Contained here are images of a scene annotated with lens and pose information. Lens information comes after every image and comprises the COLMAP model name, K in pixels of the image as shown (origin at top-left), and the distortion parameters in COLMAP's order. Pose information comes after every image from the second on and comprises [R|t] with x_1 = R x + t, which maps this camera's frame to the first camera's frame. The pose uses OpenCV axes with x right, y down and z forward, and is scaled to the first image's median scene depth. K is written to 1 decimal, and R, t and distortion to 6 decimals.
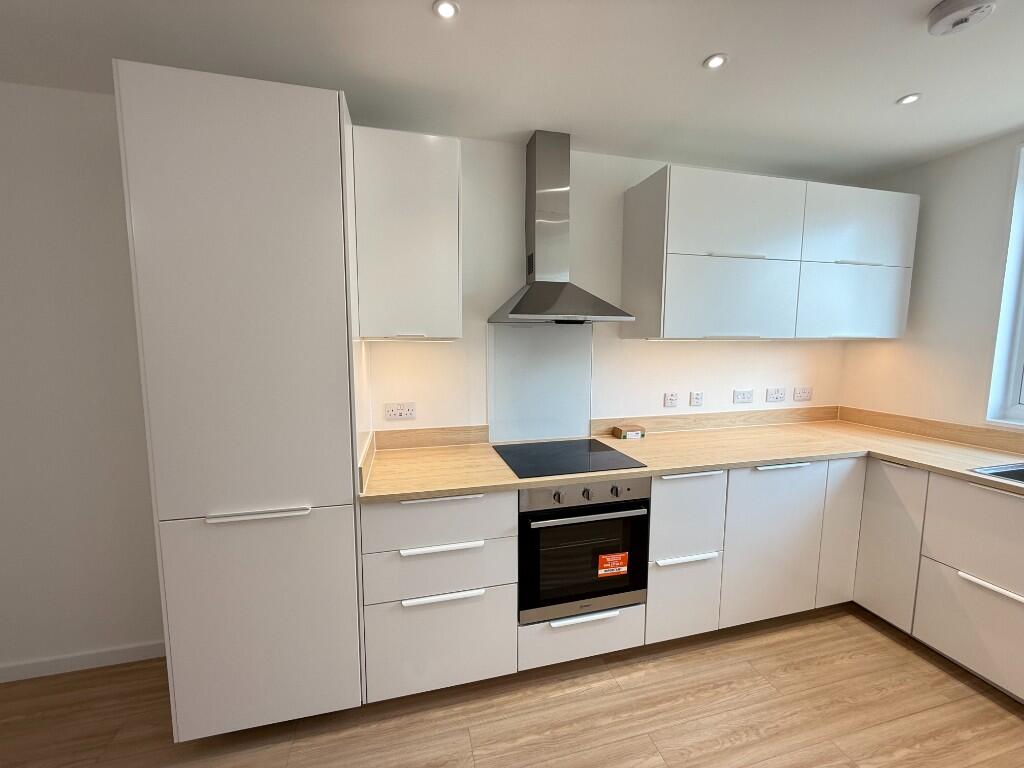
lens RADIAL K [[409.1, 0, 508.2], [0, 409.1, 383.8], [0, 0, 1]] dist [0.000250, 0.000023]
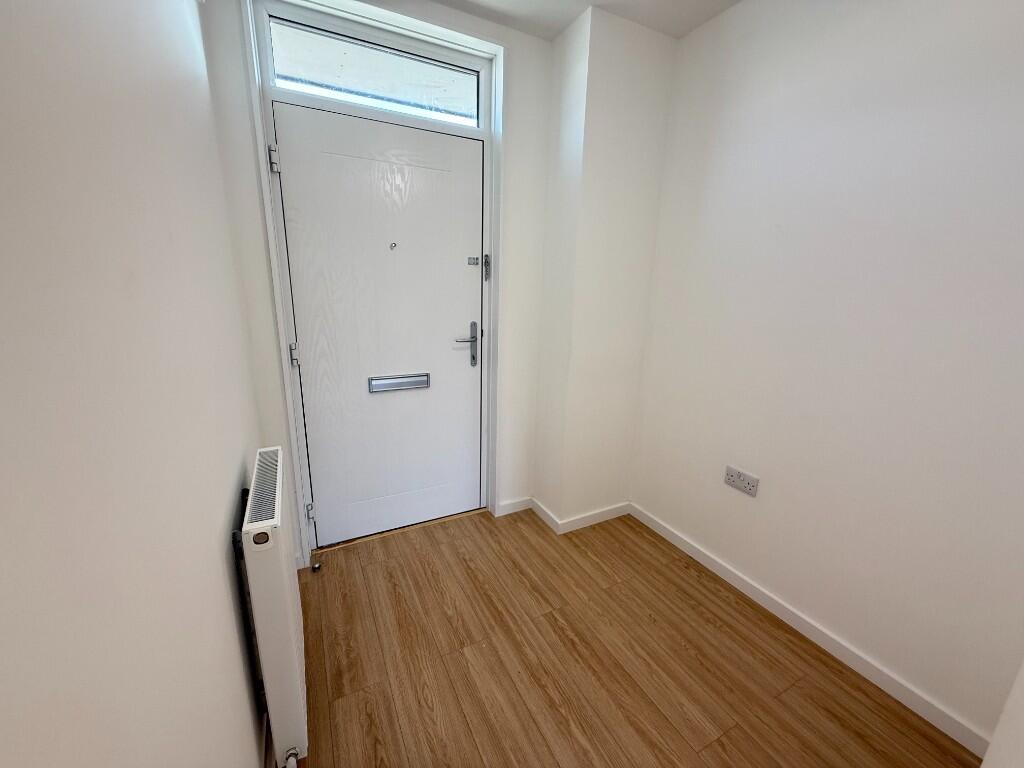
lens RADIAL K [[409.1, 0, 508.2], [0, 409.1, 383.8], [0, 0, 1]] dist [0.000250, 0.000023]
pose [[-0.234345, -0.252706, 0.938734, -0.527561], [0.069696, 0.958771, 0.275499, -0.078885], [-0.969652, 0.129988, -0.207071, 1.202087]]
